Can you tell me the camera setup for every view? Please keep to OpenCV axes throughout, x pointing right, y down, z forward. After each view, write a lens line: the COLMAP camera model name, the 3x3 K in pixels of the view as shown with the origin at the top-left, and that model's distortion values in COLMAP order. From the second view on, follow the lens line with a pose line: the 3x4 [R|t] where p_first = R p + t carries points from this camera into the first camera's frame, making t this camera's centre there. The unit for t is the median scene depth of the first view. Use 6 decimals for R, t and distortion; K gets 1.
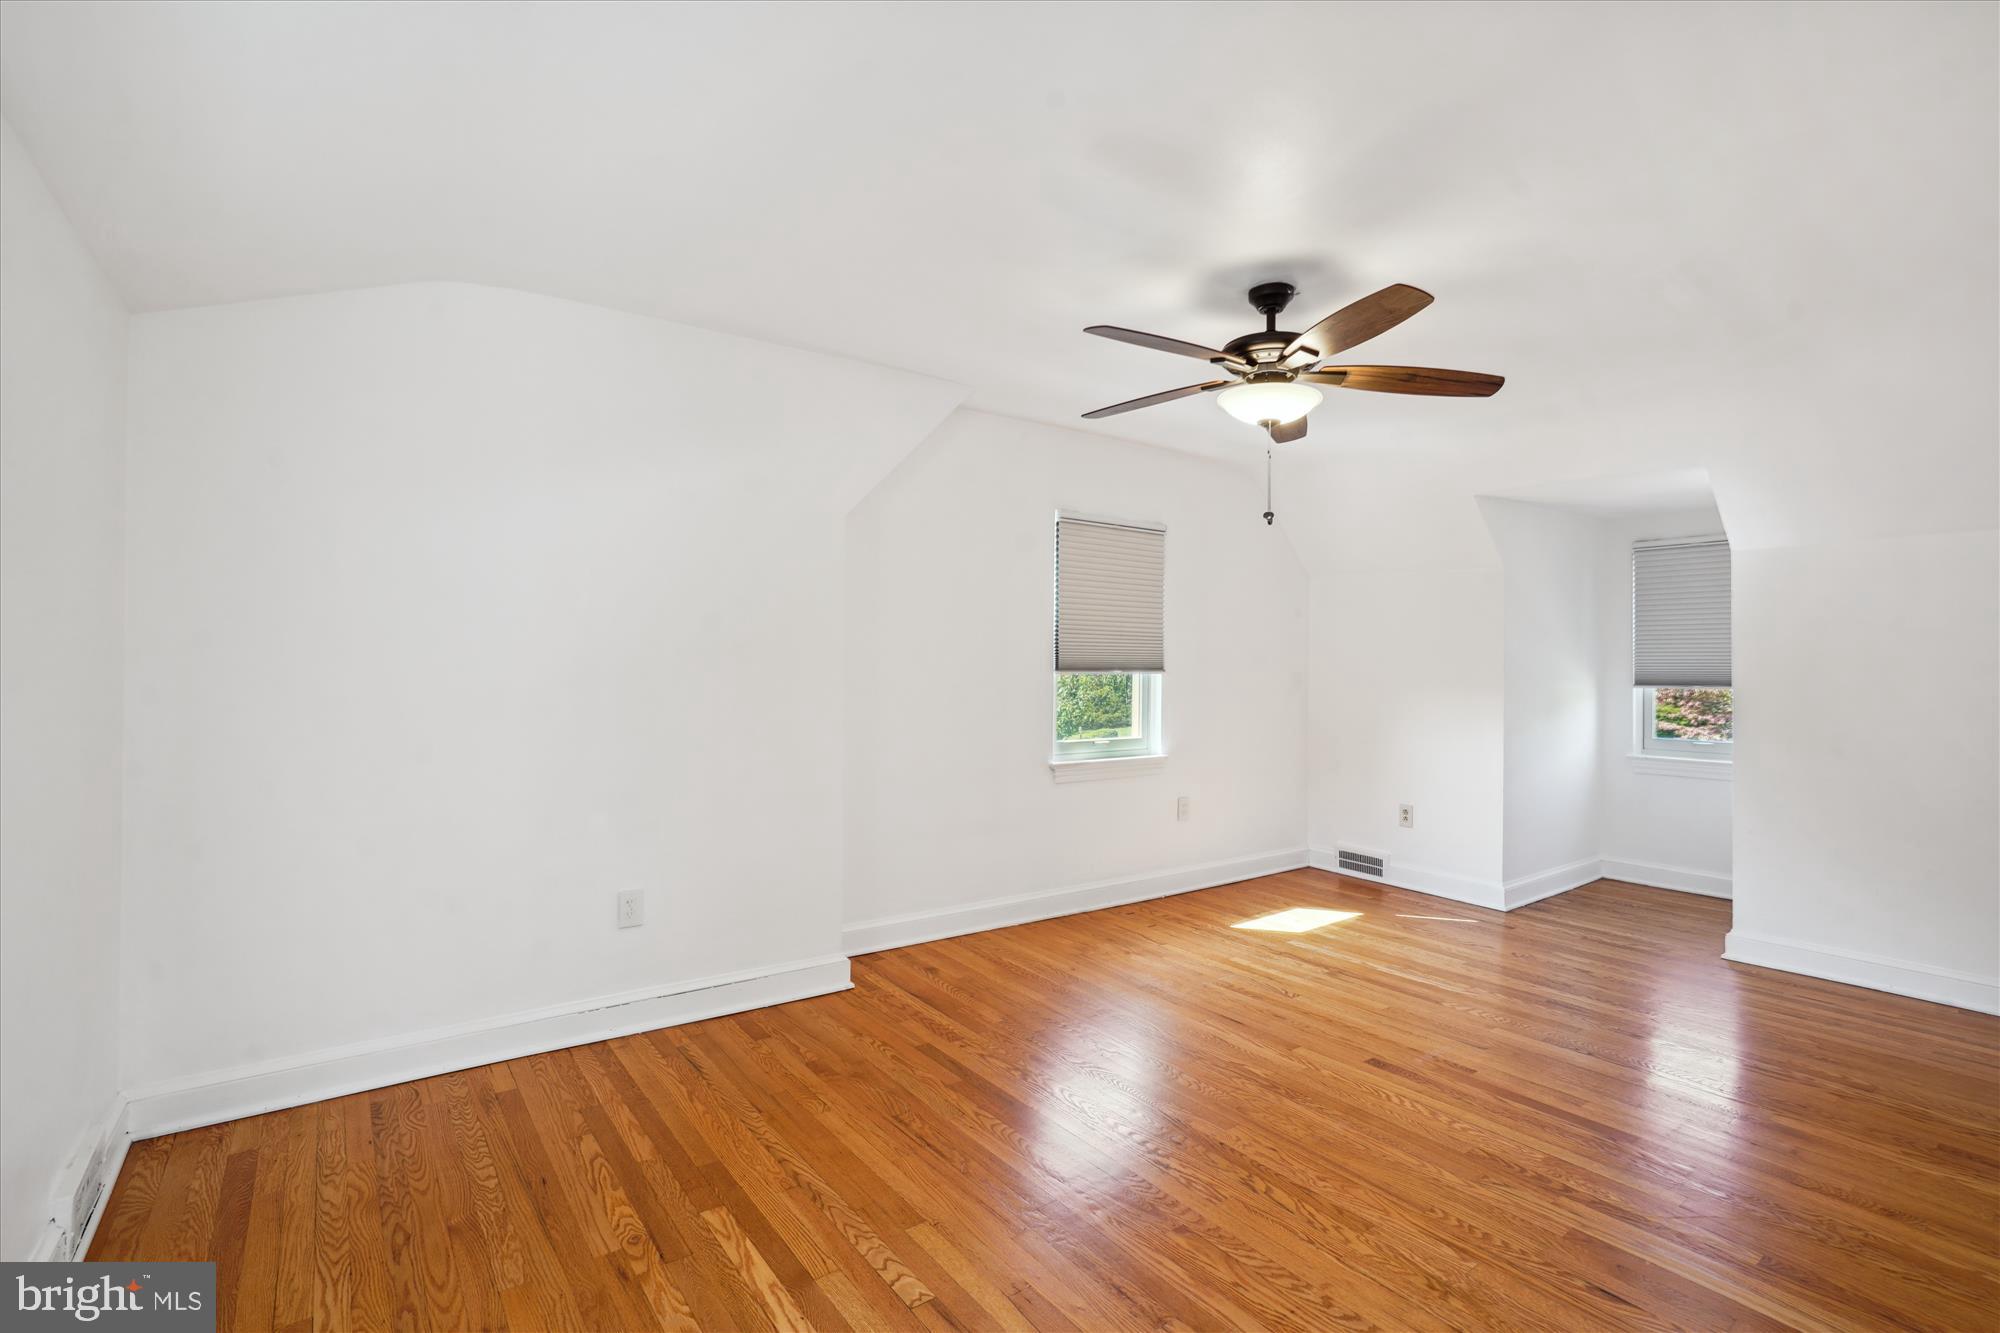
lens RADIAL K [[938.5, 0, 1005.1], [0, 938.5, 663.6], [0, 0, 1]] dist [-0.003084, 0.002037]
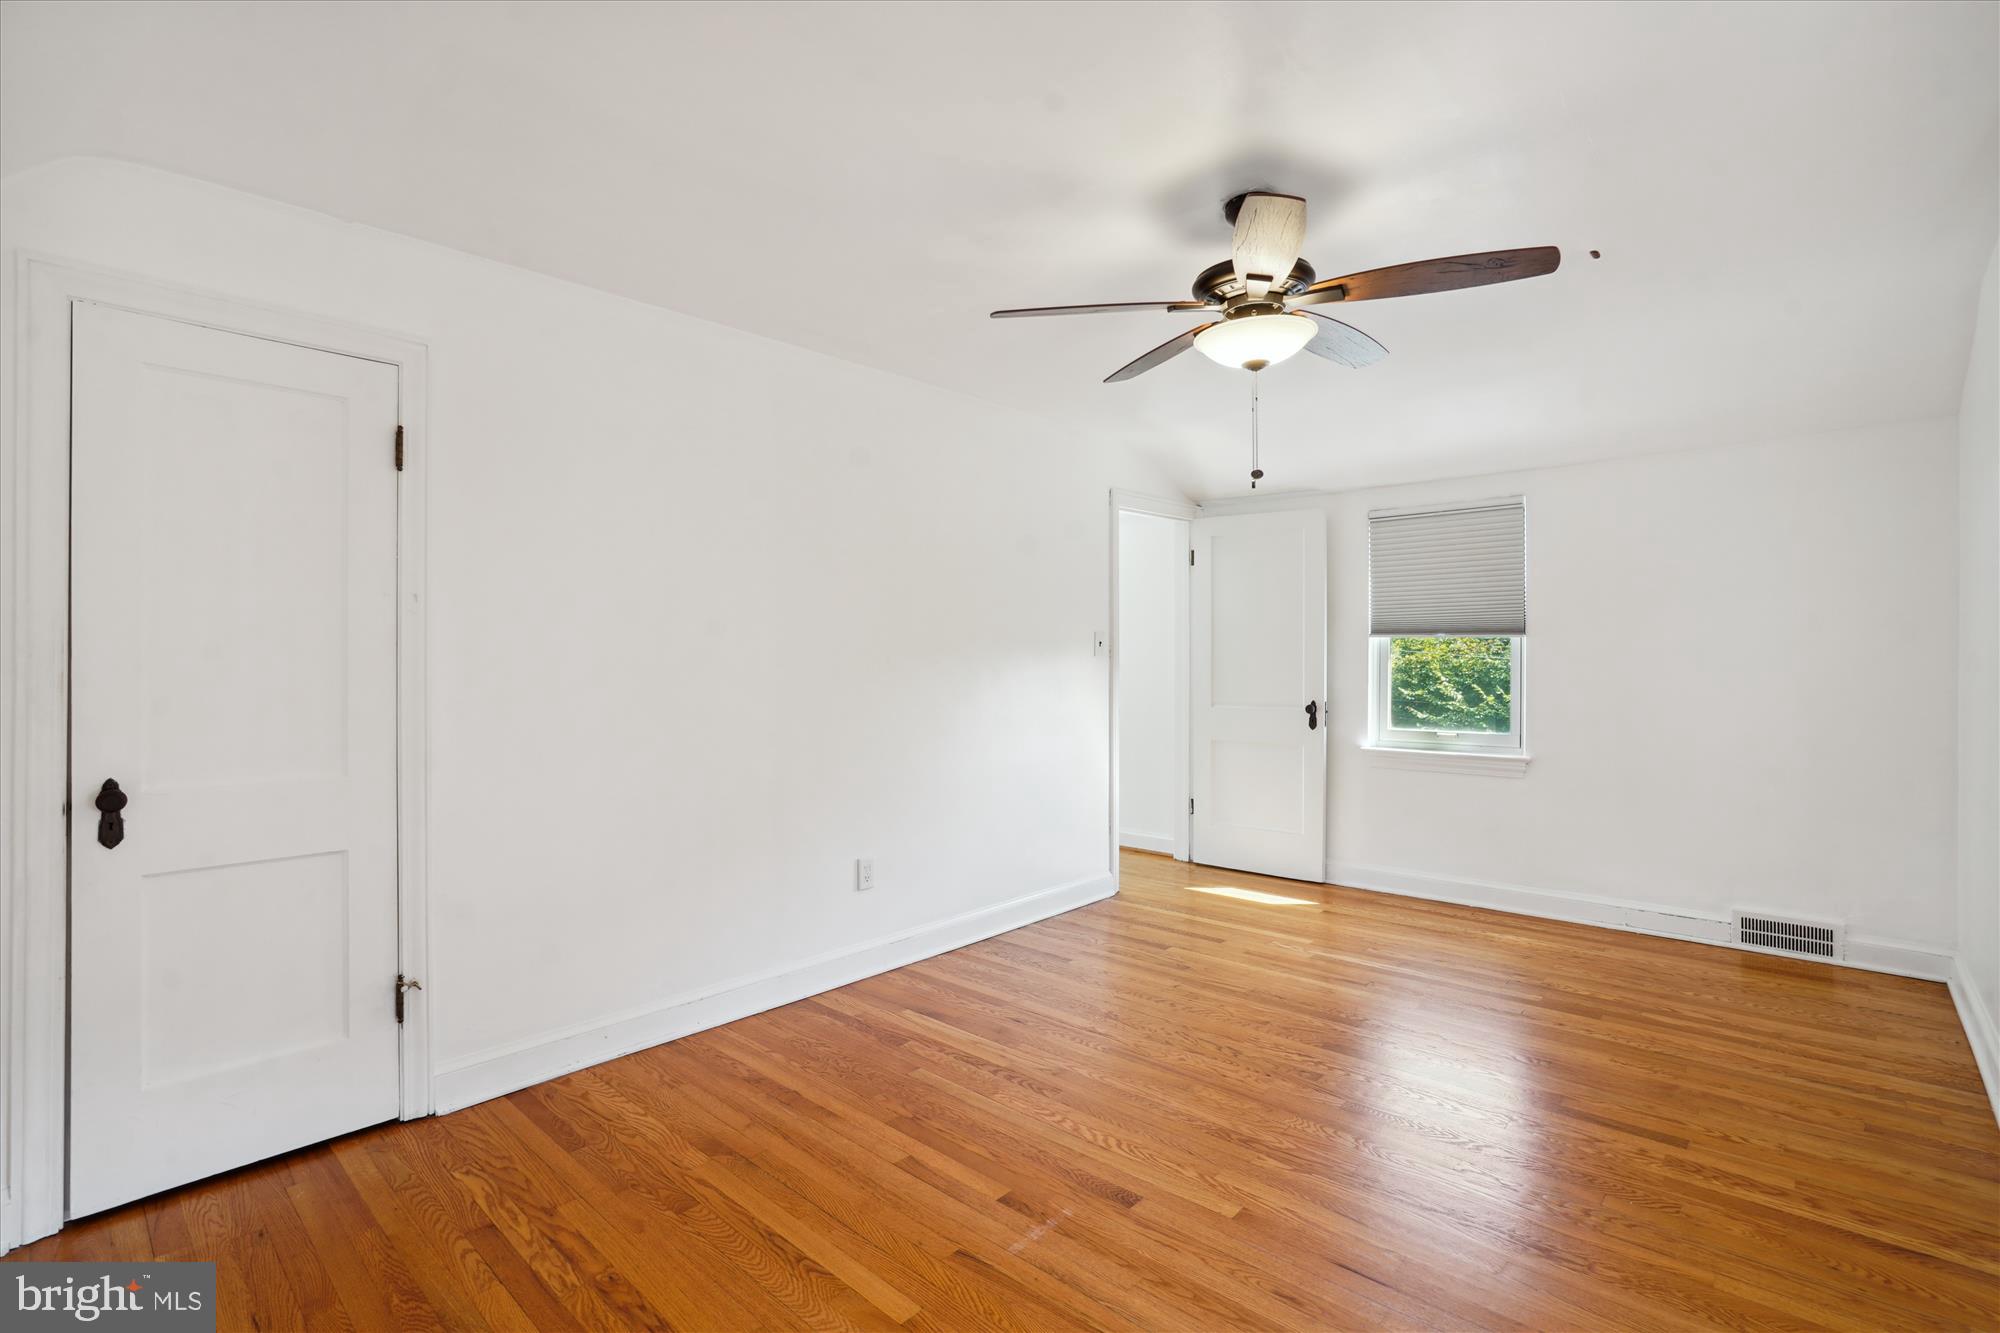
lens RADIAL K [[938.5, 0, 998.2], [0, 938.5, 667.7], [0, 0, 1]] dist [-0.003084, 0.002037]
pose [[-0.983078, -0.005512, -0.183103, 0.690765], [-0.005426, 0.999985, -0.000971, 0.018692], [0.183105, 0.000039, -0.983093, 1.861585]]
